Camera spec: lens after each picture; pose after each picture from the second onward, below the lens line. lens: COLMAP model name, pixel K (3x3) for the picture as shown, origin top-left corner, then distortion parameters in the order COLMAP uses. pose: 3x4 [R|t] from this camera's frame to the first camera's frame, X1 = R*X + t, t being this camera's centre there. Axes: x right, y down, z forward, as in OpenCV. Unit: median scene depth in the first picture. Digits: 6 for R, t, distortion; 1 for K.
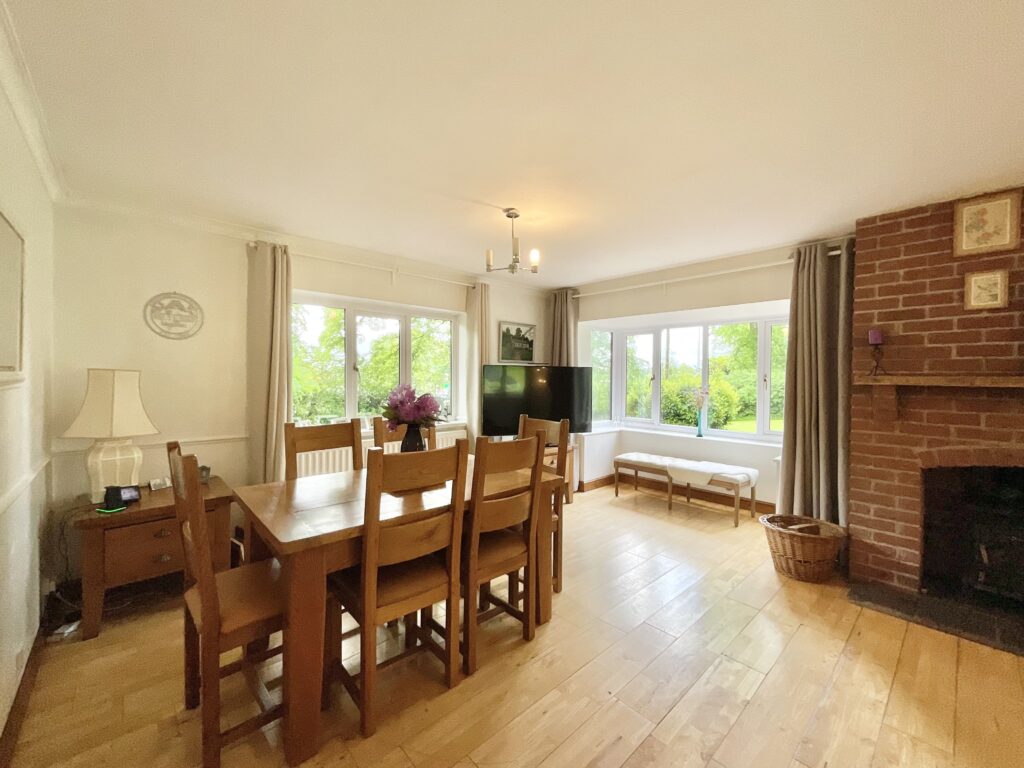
lens RADIAL K [[412.1, 0, 513.1], [0, 412.1, 381.3], [0, 0, 1]] dist [0.001016, -0.000113]
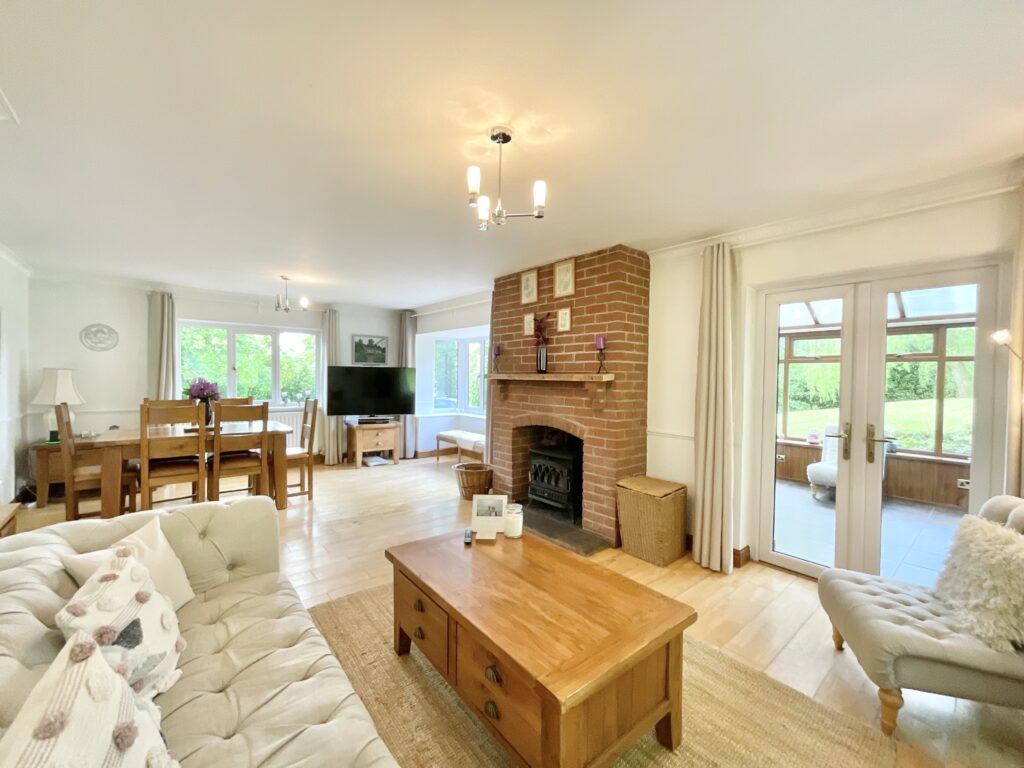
lens RADIAL K [[412.1, 0, 510.6], [0, 412.1, 381.2], [0, 0, 1]] dist [0.001016, -0.000113]
pose [[0.998761, 0.004314, -0.049576, 0.892910], [-0.004296, 0.999991, 0.000472, 0.014046], [0.049578, -0.000258, 0.998770, -0.576932]]
